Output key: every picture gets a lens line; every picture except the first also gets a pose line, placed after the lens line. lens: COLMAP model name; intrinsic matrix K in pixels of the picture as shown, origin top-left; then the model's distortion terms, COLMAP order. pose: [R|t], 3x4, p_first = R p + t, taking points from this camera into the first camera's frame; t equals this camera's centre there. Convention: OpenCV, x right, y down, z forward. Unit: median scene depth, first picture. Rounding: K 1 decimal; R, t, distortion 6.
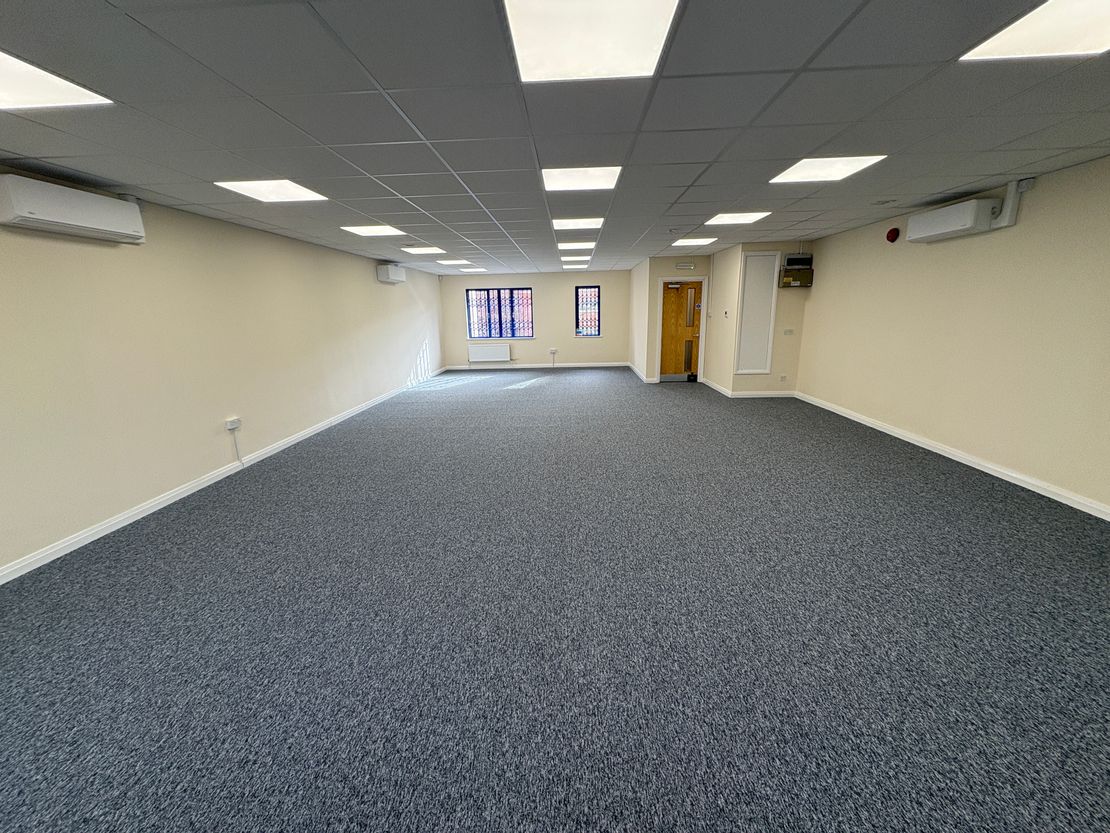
lens RADIAL K [[443.8, 0, 551.2], [0, 443.8, 414.9], [0, 0, 1]] dist [-0.000673, 0.000156]
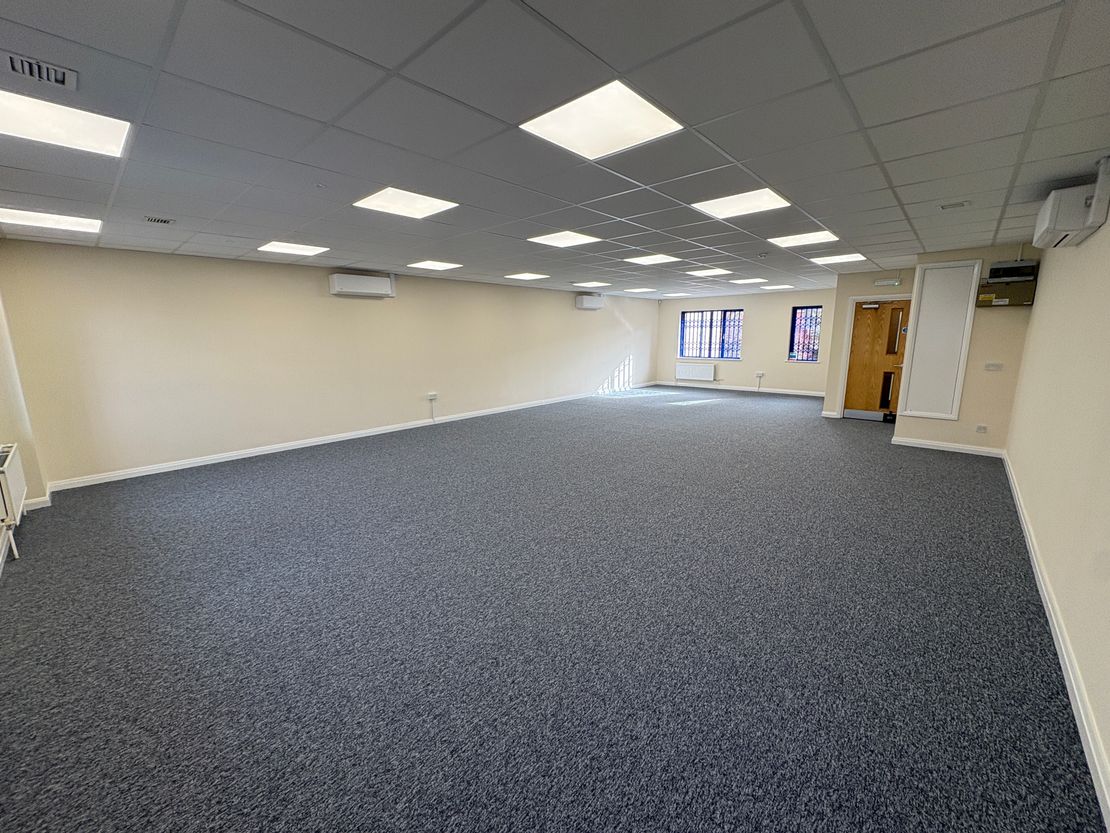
lens RADIAL K [[443.8, 0, 551.2], [0, 443.8, 414.9], [0, 0, 1]] dist [-0.000673, 0.000156]
pose [[0.762477, 0.131812, -0.633446, 0.354739], [-0.156563, 0.987521, 0.017036, -0.005703], [0.627787, 0.086185, 0.773599, -0.013012]]
